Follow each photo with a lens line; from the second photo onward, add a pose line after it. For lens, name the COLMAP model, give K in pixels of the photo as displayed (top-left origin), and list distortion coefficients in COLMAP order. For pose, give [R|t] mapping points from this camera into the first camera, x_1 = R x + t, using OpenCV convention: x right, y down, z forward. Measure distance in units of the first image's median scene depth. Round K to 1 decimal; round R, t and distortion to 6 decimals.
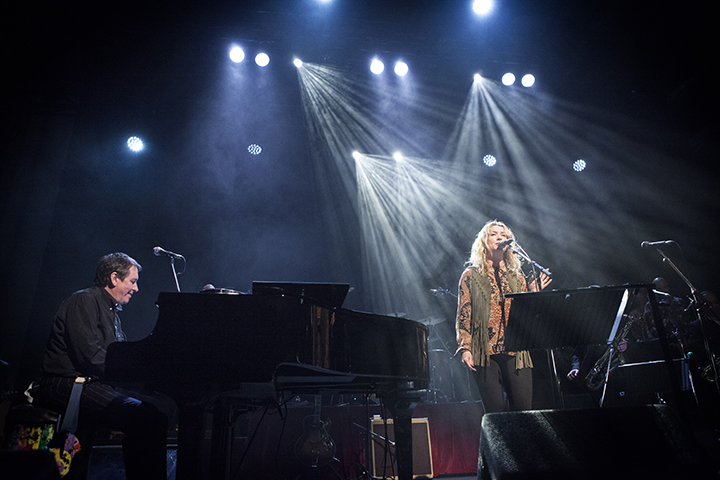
lens RADIAL K [[544.9, 0, 360.4], [0, 544.9, 239.7], [0, 0, 1]] dist [-0.049321, 0.016943]
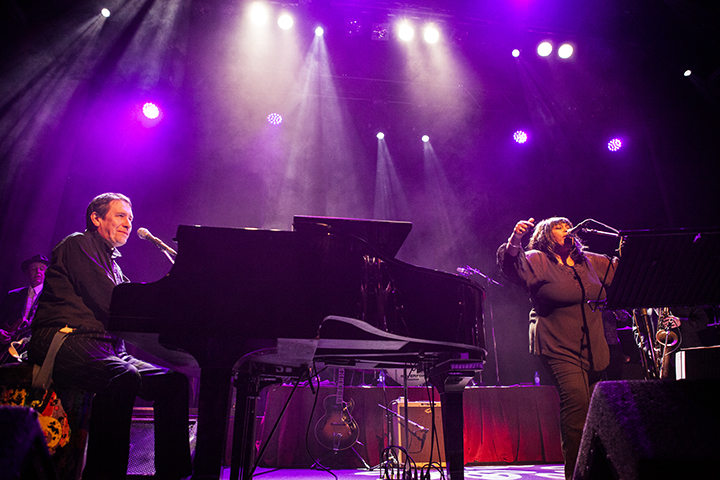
lens RADIAL K [[537.2, 0, 363.2], [0, 537.2, 242.4], [0, 0, 1]] dist [-0.009283, -0.019728]
pose [[0.999644, 0.024056, -0.011563, -0.060803], [-0.023804, 0.999487, 0.021448, 0.069600], [0.012073, -0.021165, 0.999703, 0.144114]]
